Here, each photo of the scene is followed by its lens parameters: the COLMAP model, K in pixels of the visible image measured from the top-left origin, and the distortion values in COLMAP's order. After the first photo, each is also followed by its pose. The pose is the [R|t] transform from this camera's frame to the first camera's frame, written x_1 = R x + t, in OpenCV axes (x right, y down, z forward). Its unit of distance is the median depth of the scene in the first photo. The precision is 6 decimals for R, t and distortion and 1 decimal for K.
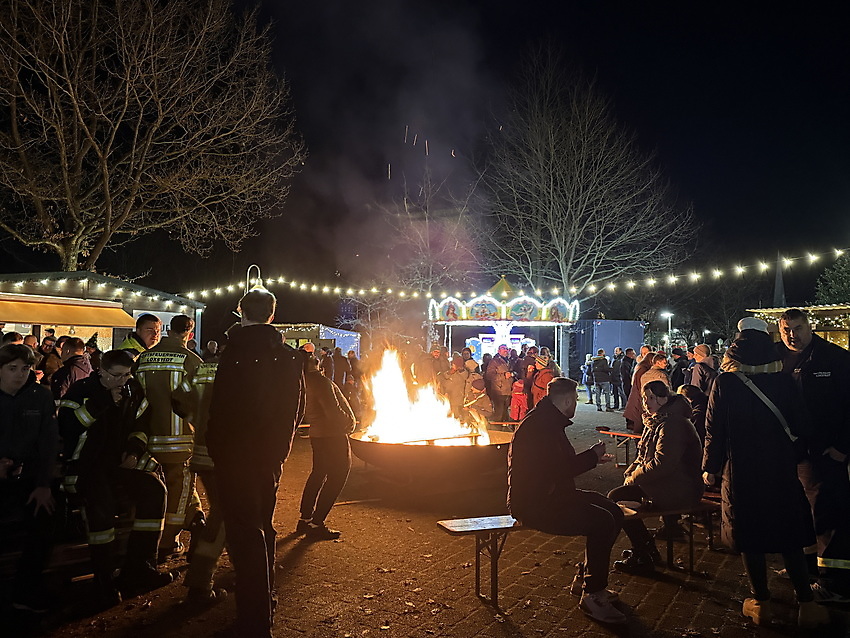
lens RADIAL K [[708.0, 0, 427.3], [0, 708.0, 316.0], [0, 0, 1]] dist [0.058358, -0.018763]
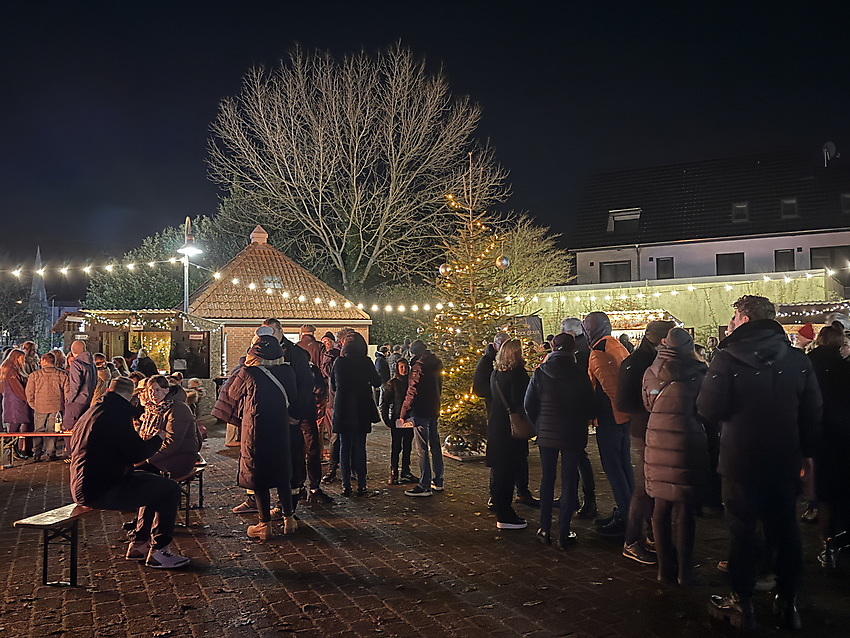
lens RADIAL K [[708.0, 0, 421.8], [0, 708.0, 322.4], [0, 0, 1]] dist [0.058358, -0.018763]
pose [[0.537923, 0.028003, 0.842528, -0.105442], [-0.040777, 0.999143, -0.007174, -0.001624], [-0.842007, -0.030497, 0.538604, -0.004773]]
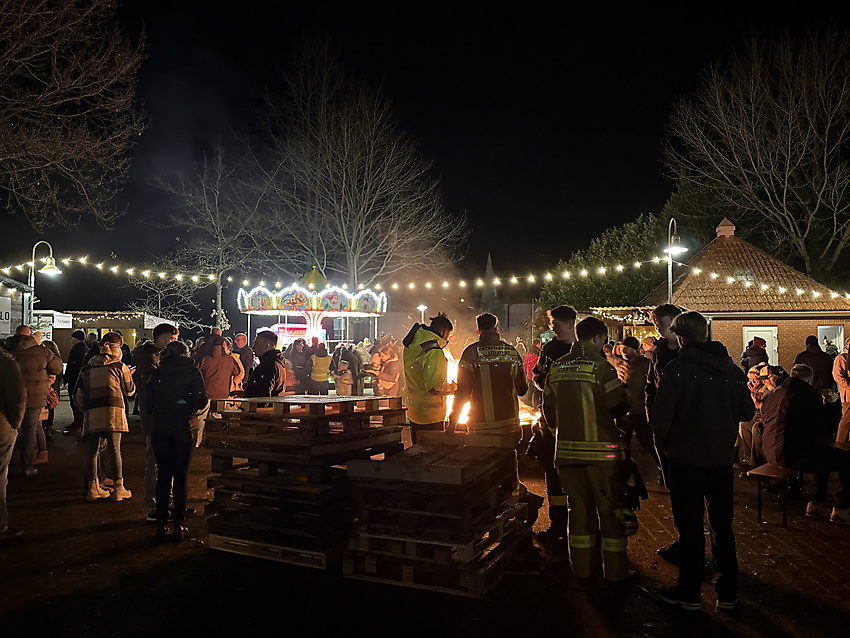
lens RADIAL K [[708.0, 0, 432.0], [0, 708.0, 318.2], [0, 0, 1]] dist [0.058358, -0.018763]
pose [[0.890251, 0.011631, 0.455322, -0.212313], [-0.020567, 0.999681, 0.014677, -0.001525], [-0.455006, -0.022431, 0.890206, 0.014164]]
